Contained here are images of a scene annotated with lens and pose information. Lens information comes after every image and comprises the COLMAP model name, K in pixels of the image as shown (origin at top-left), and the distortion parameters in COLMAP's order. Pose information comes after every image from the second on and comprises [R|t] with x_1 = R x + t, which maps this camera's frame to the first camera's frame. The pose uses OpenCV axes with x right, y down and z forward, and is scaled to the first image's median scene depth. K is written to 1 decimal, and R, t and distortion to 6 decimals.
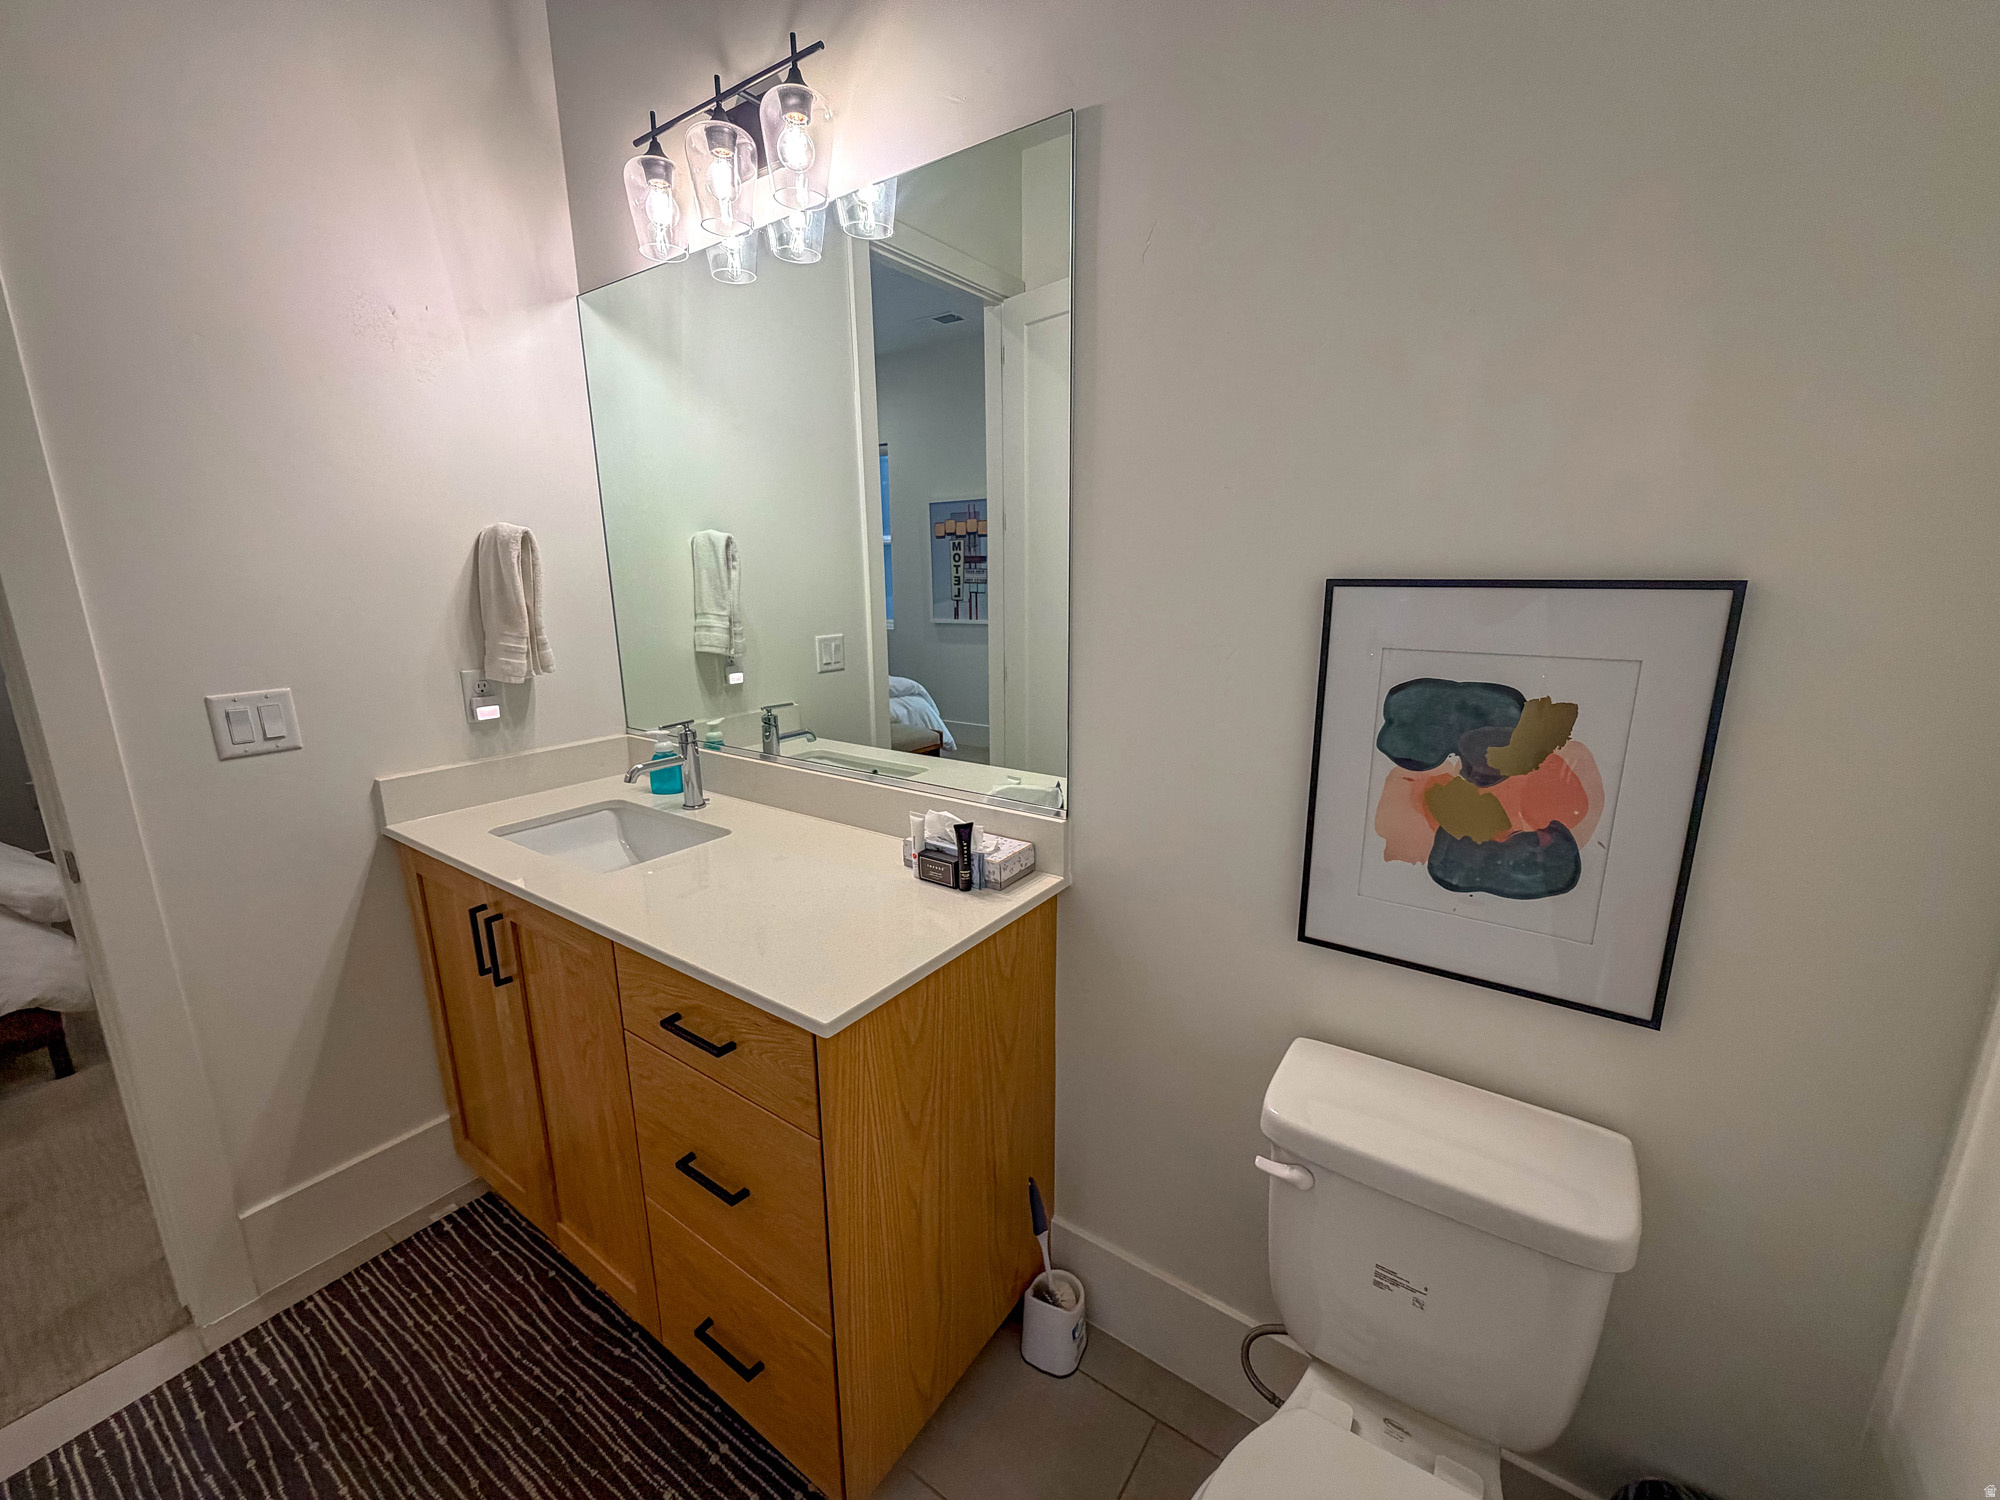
lens RADIAL K [[811.8, 0, 964.8], [0, 811.8, 748.6], [0, 0, 1]] dist [0.000197, -0.000020]
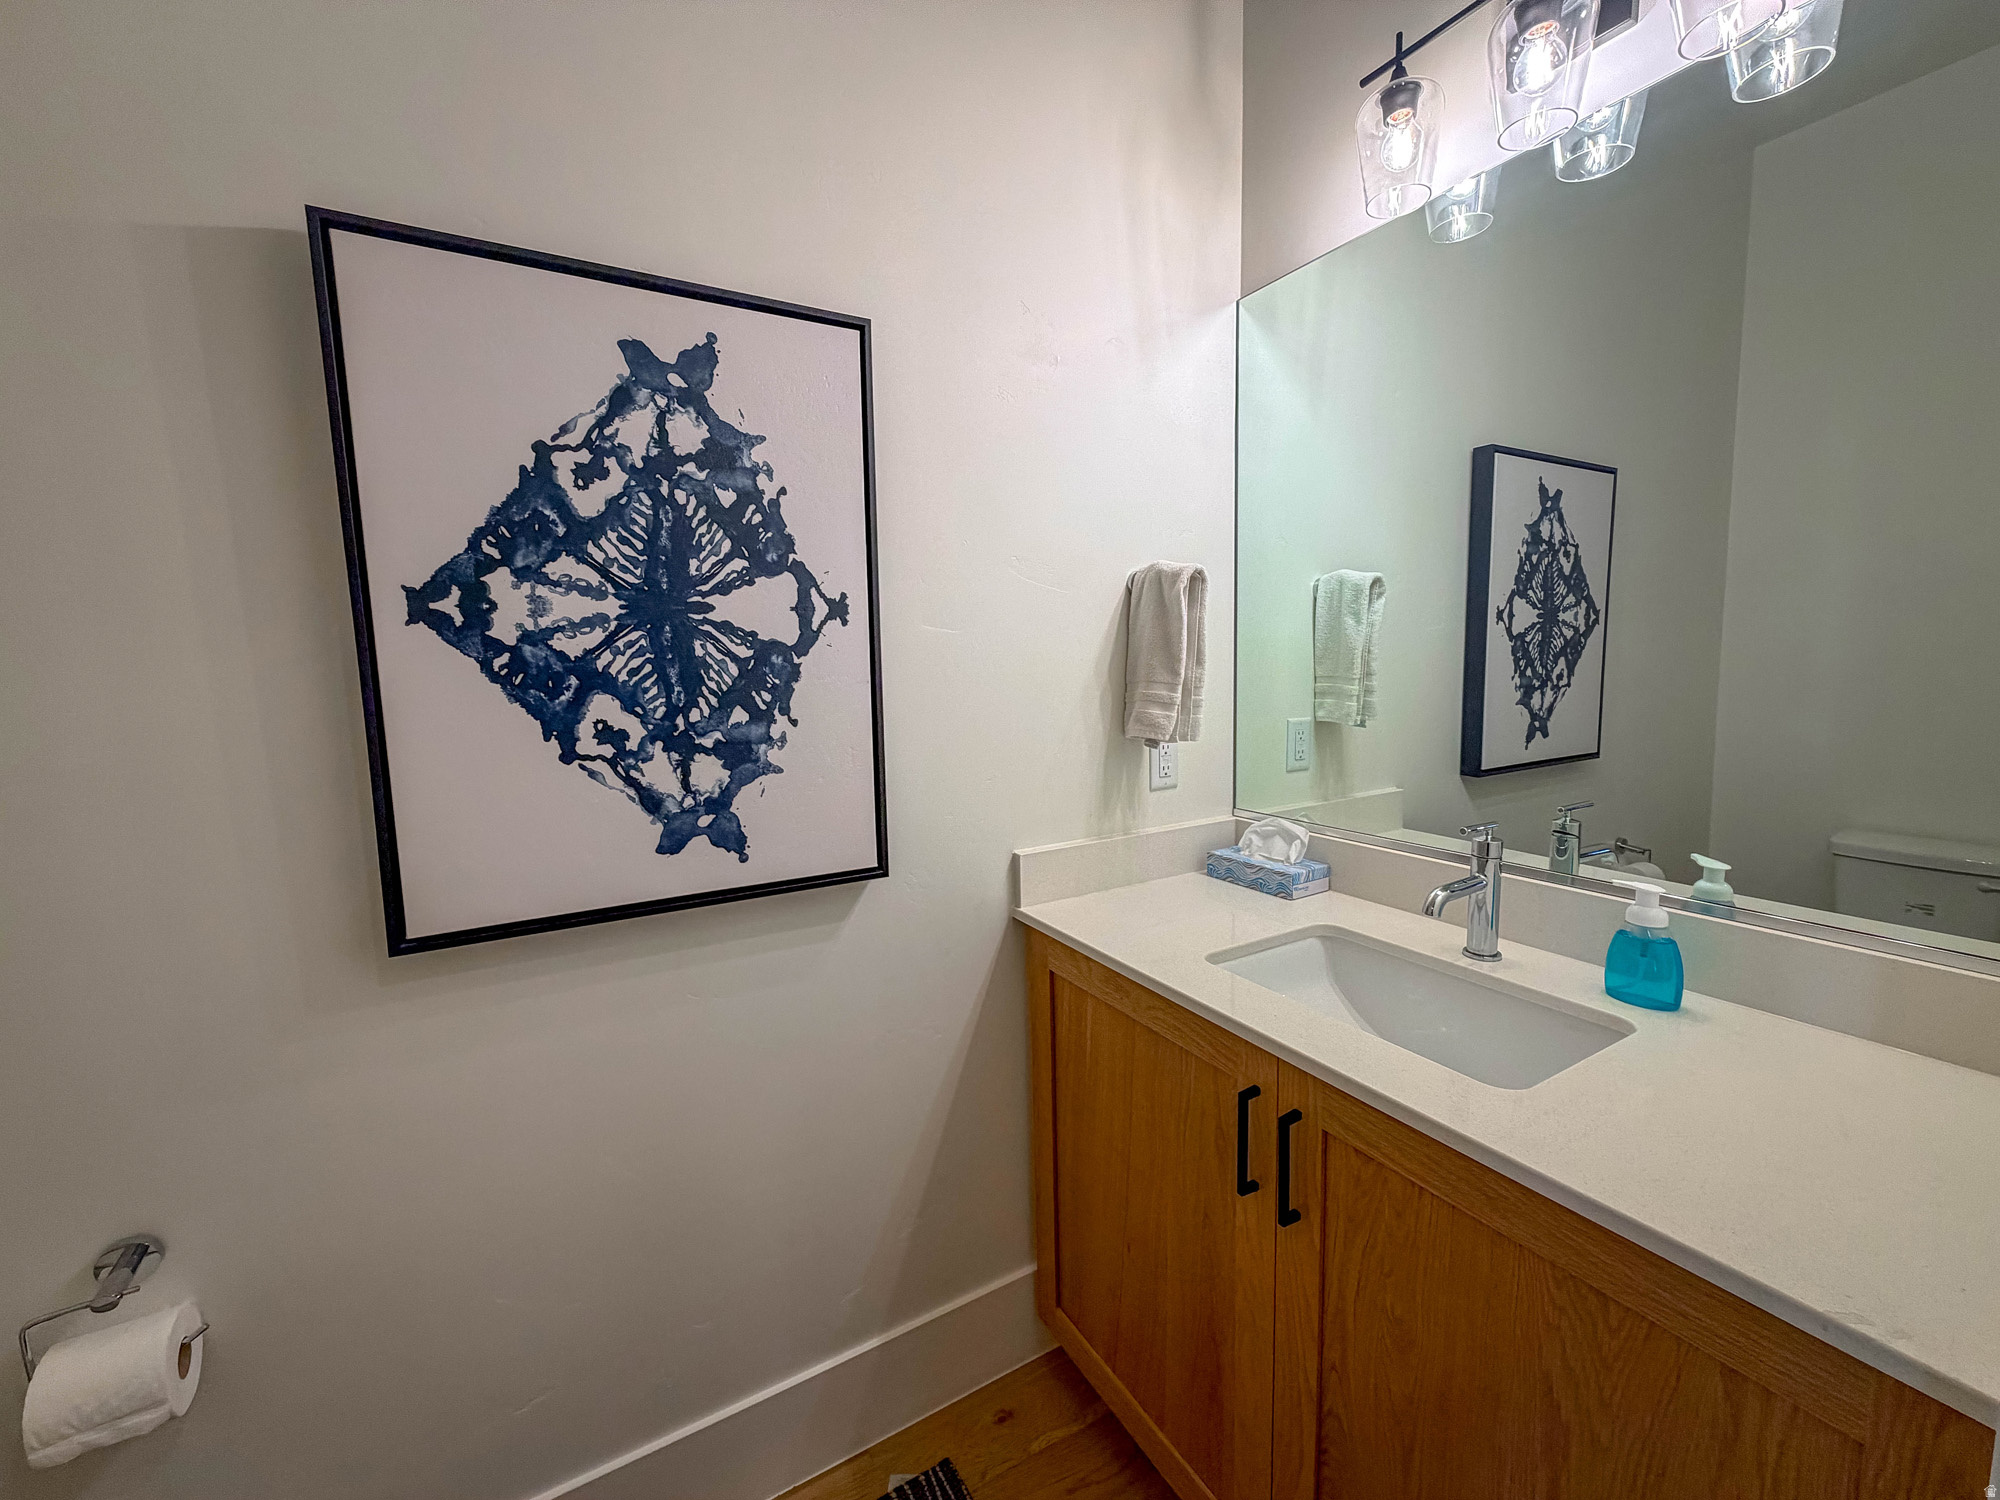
lens RADIAL K [[796.8, 0, 1006.2], [0, 796.8, 752.3], [0, 0, 1]] dist [0.000898, 0.000093]
pose [[0.906021, 0.058356, -0.419191, -0.361944], [-0.092952, 0.993703, -0.062568, -0.011986], [0.412900, 0.095652, 0.905740, 0.212154]]
